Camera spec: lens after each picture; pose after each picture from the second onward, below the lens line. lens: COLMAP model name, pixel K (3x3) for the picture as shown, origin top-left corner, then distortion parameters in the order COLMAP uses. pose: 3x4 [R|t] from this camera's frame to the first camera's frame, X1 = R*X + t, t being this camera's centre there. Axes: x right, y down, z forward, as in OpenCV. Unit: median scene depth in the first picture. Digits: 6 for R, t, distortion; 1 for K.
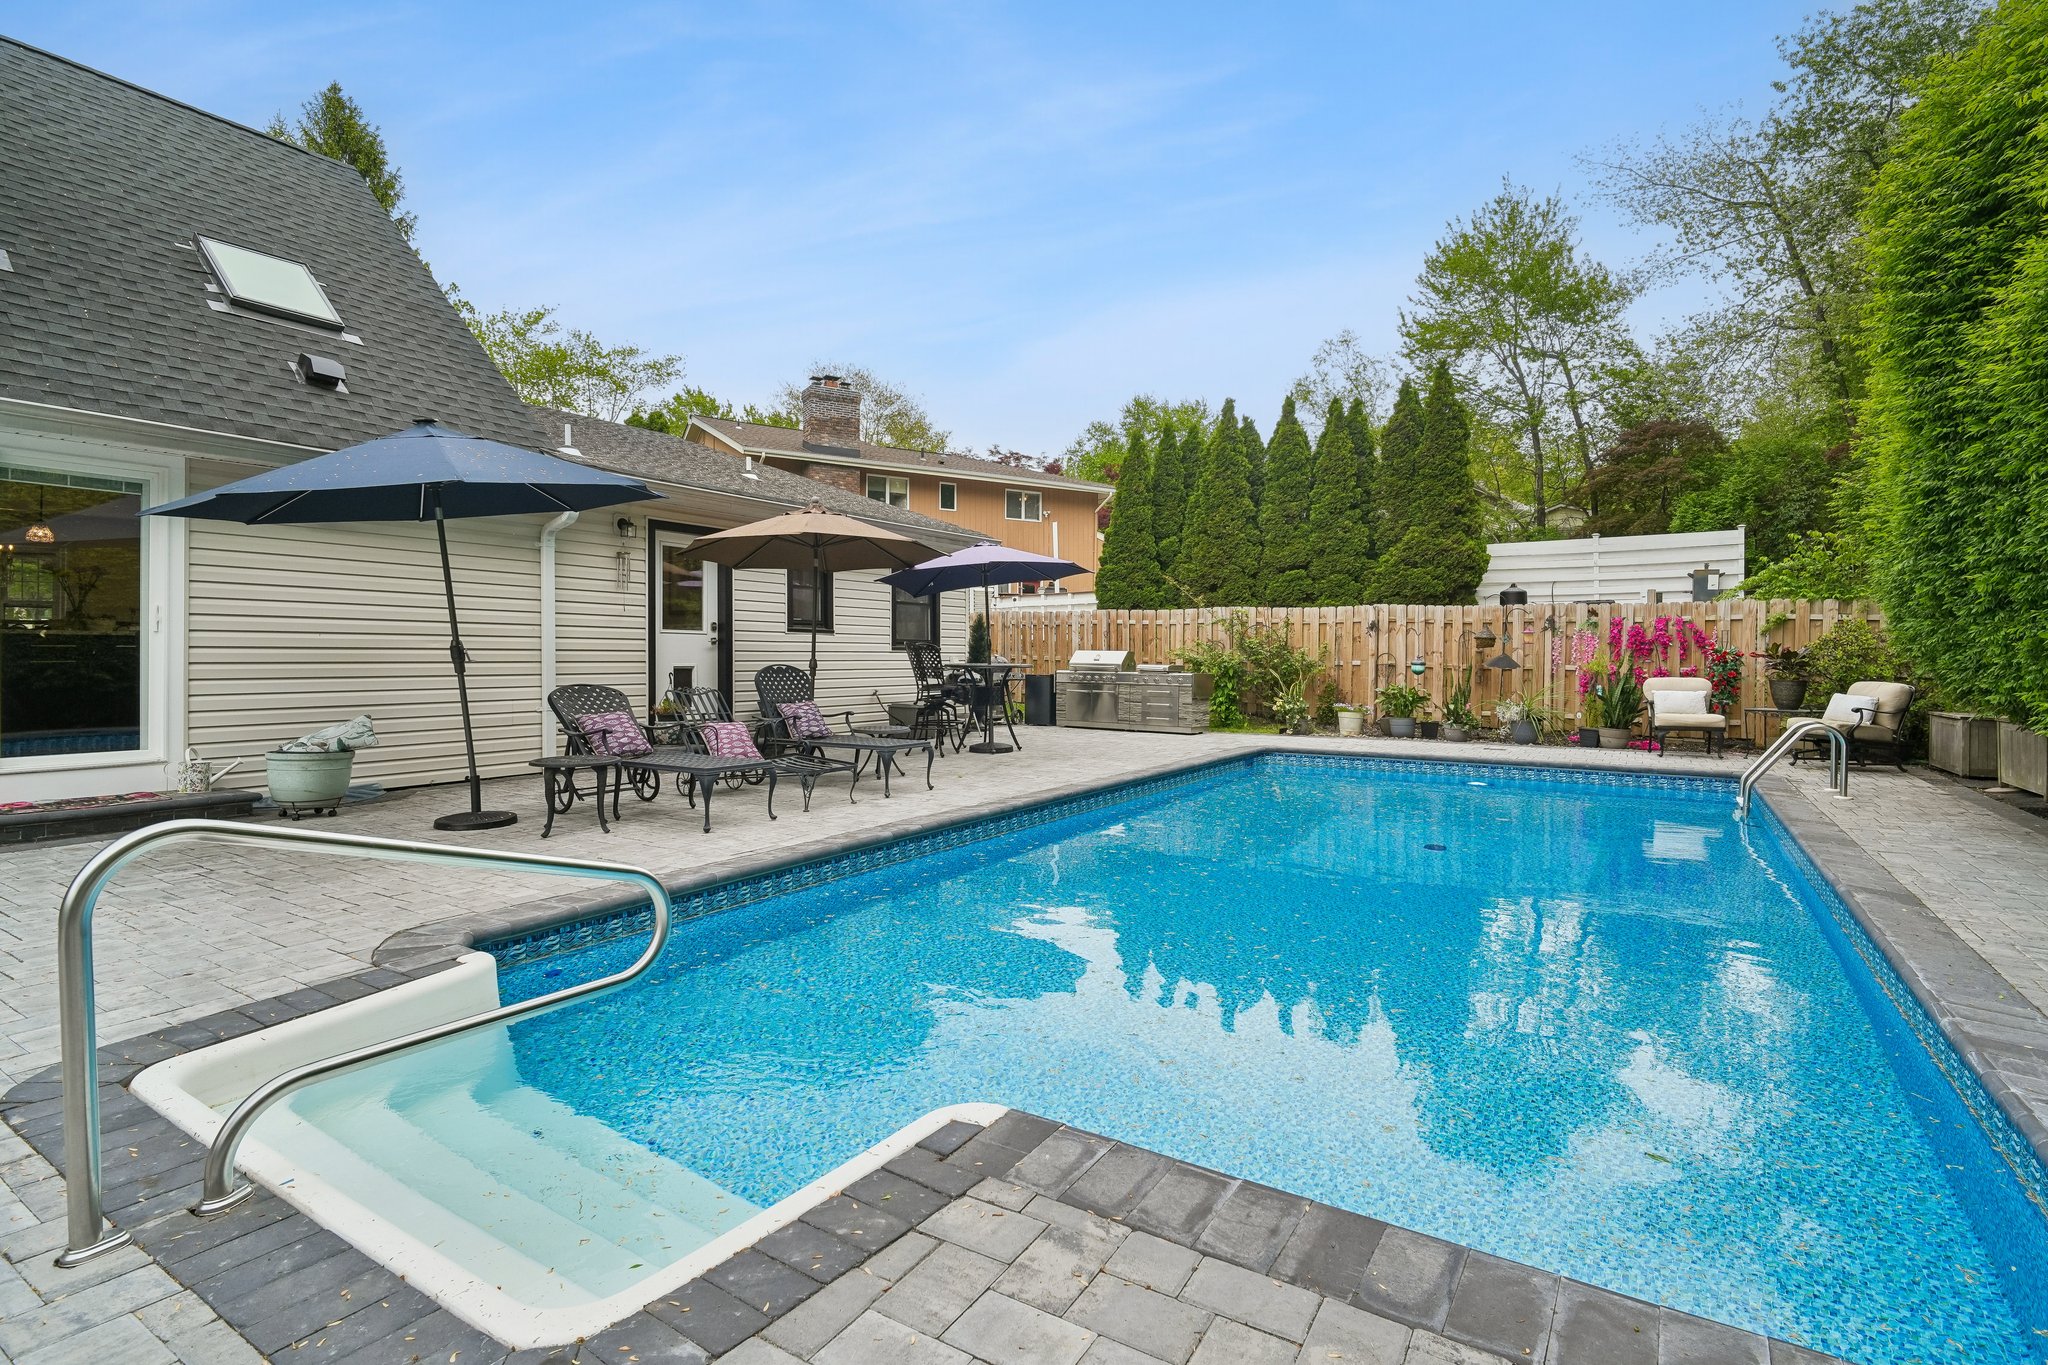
lens RADIAL K [[949.4, 0, 1024.0], [0, 949.4, 682.5], [0, 0, 1]] dist [-0.001654, -0.000826]
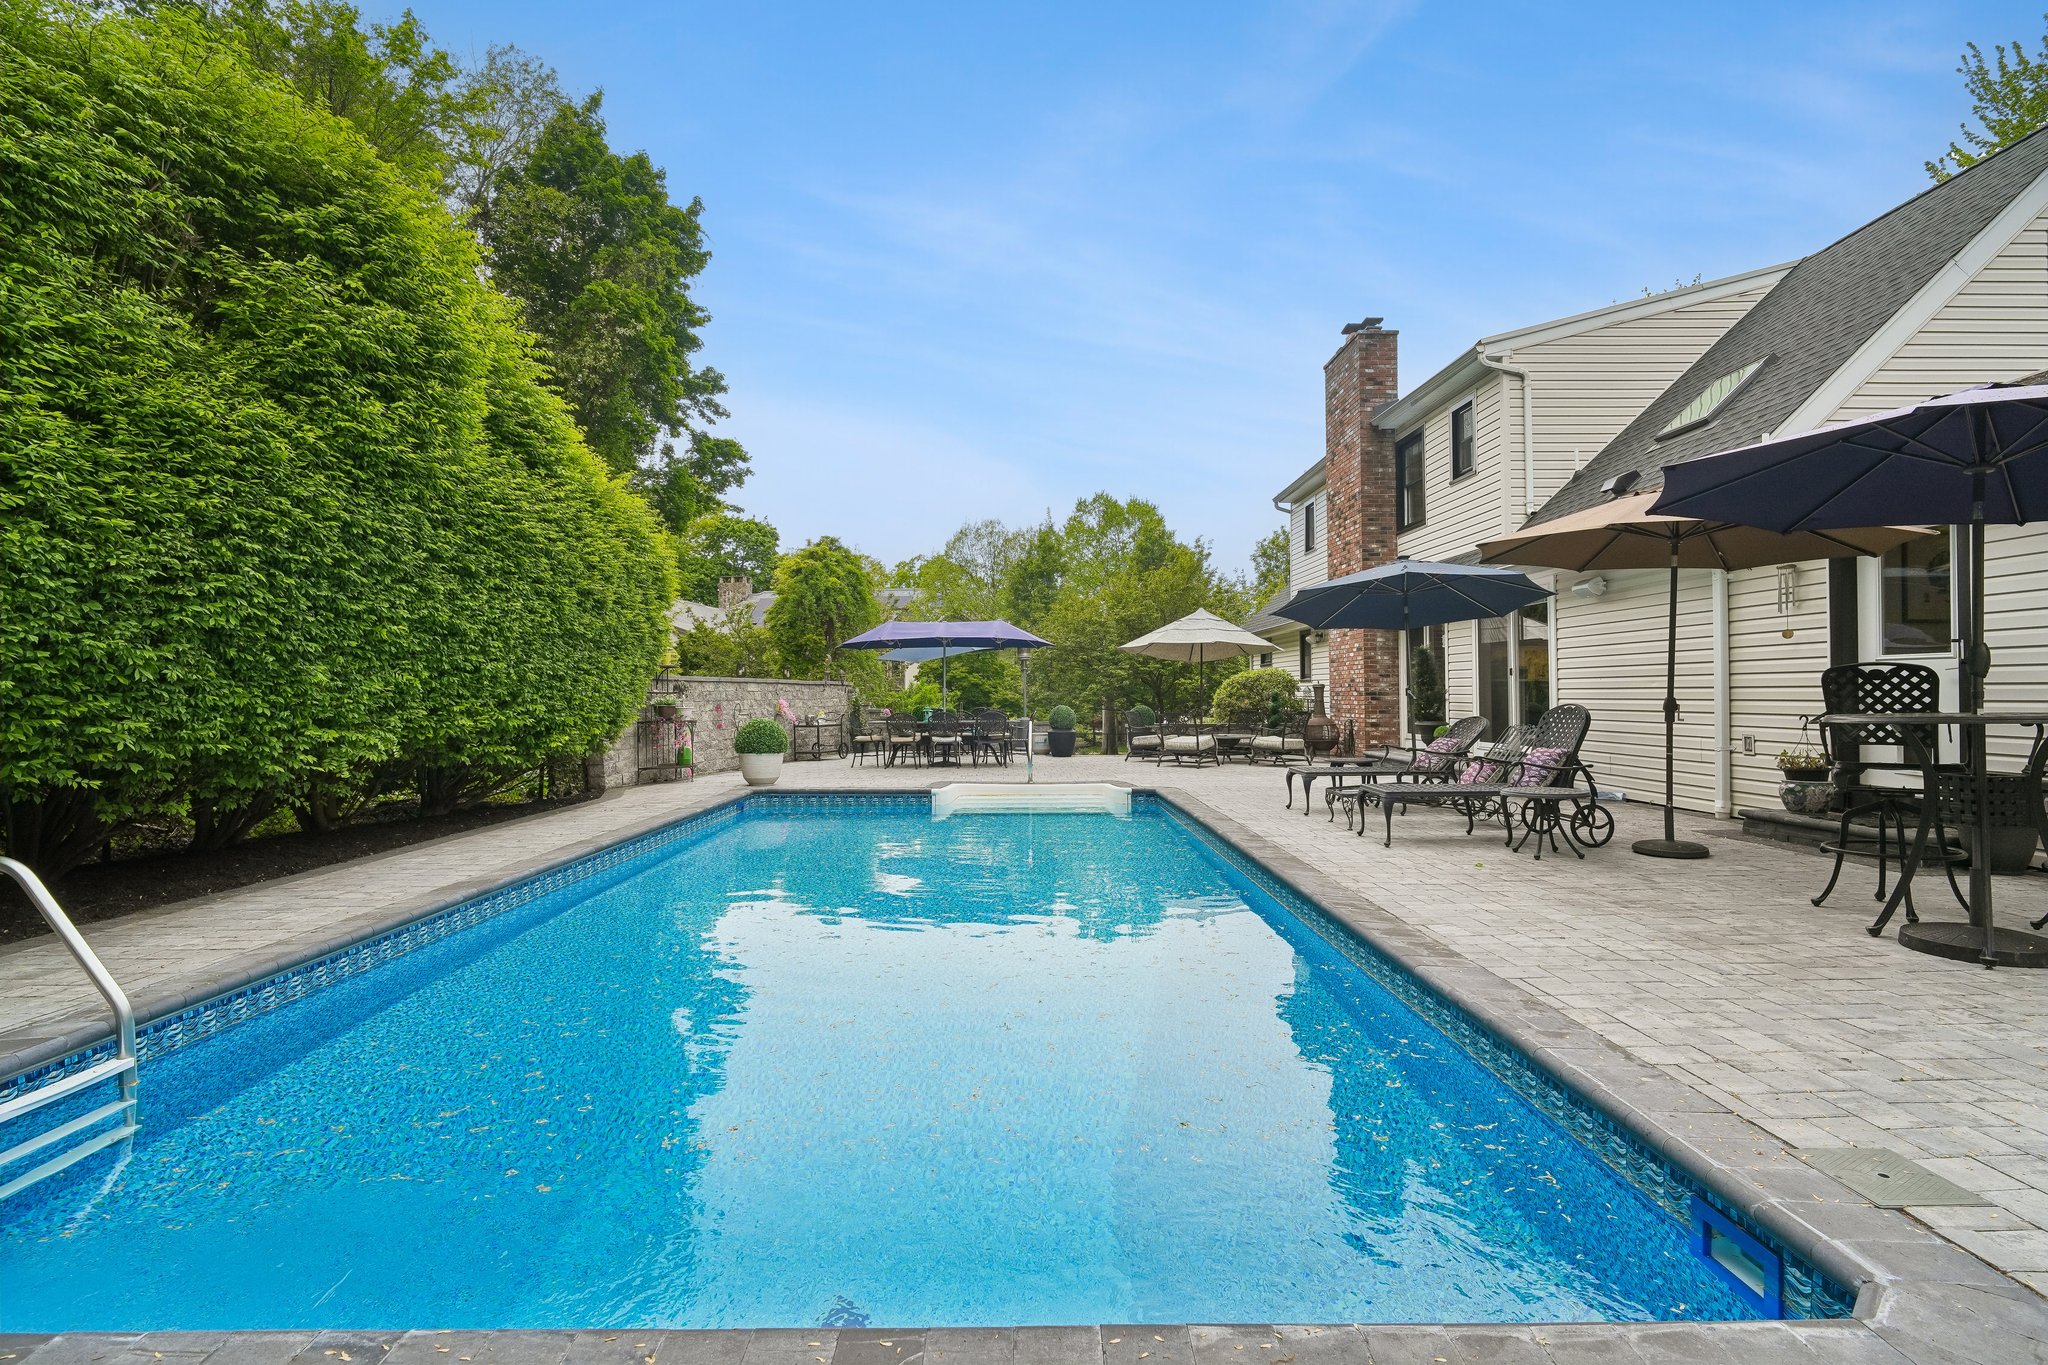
lens RADIAL K [[948.4, 0, 1022.7], [0, 948.4, 689.9], [0, 0, 1]] dist [0.001091, -0.006753]
pose [[-0.836161, -0.003750, -0.548472, 0.344312], [-0.015372, 0.999744, 0.016600, -0.020925], [0.548269, 0.022311, -0.836004, 0.802867]]
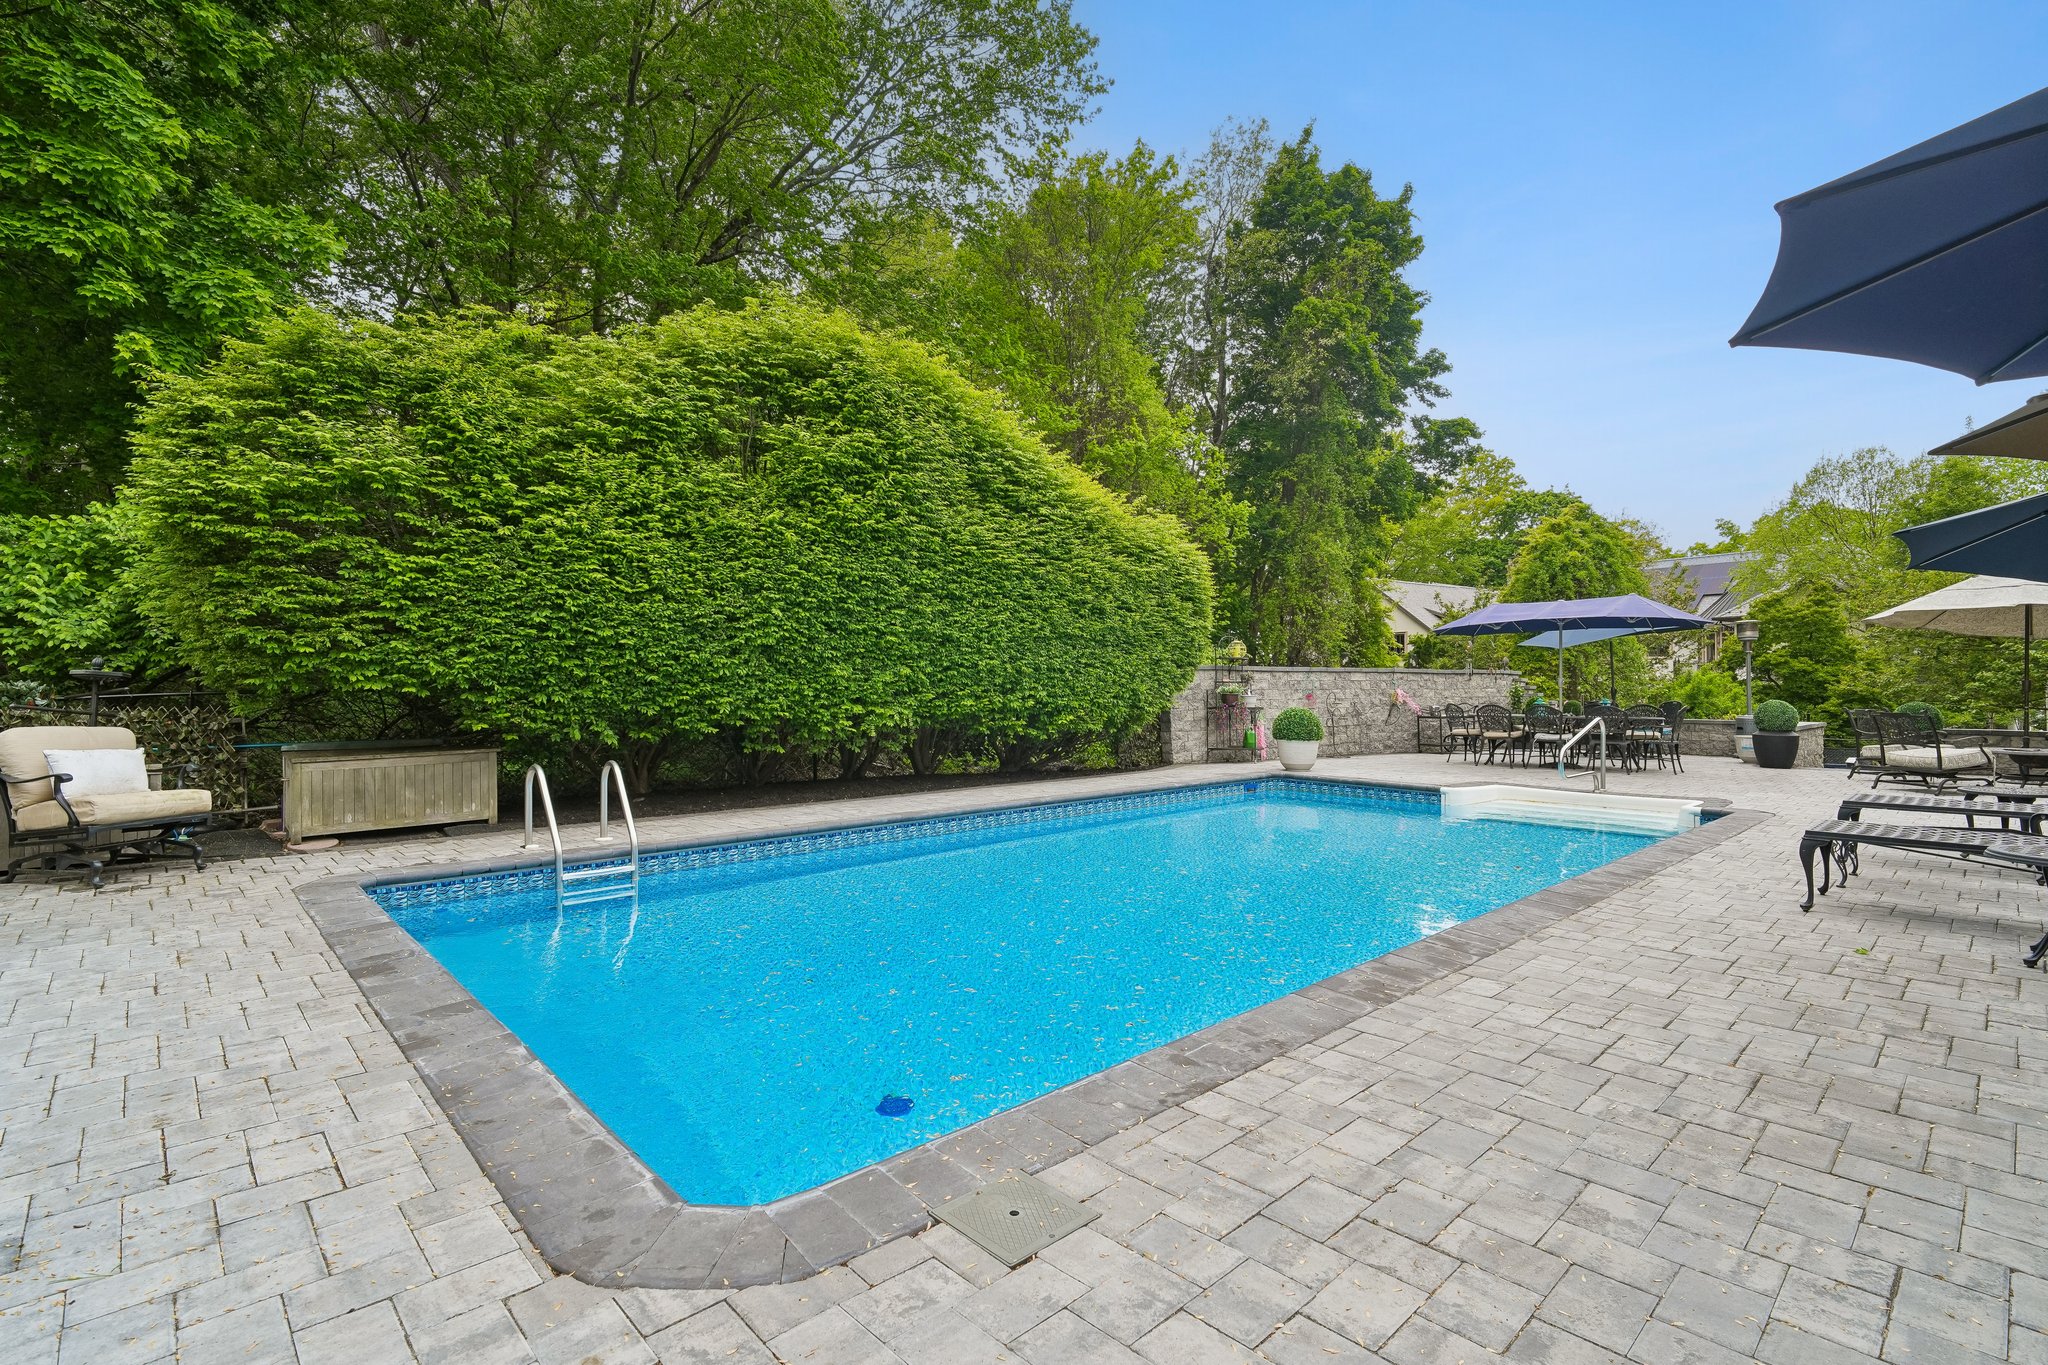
lens RADIAL K [[949.4, 0, 1024.0], [0, 949.4, 682.5], [0, 0, 1]] dist [-0.001654, -0.000826]
pose [[-0.969473, -0.005000, 0.245147, 0.123117], [0.001766, 0.999624, 0.027371, -0.024990], [-0.245191, 0.026968, -0.969100, 0.883350]]
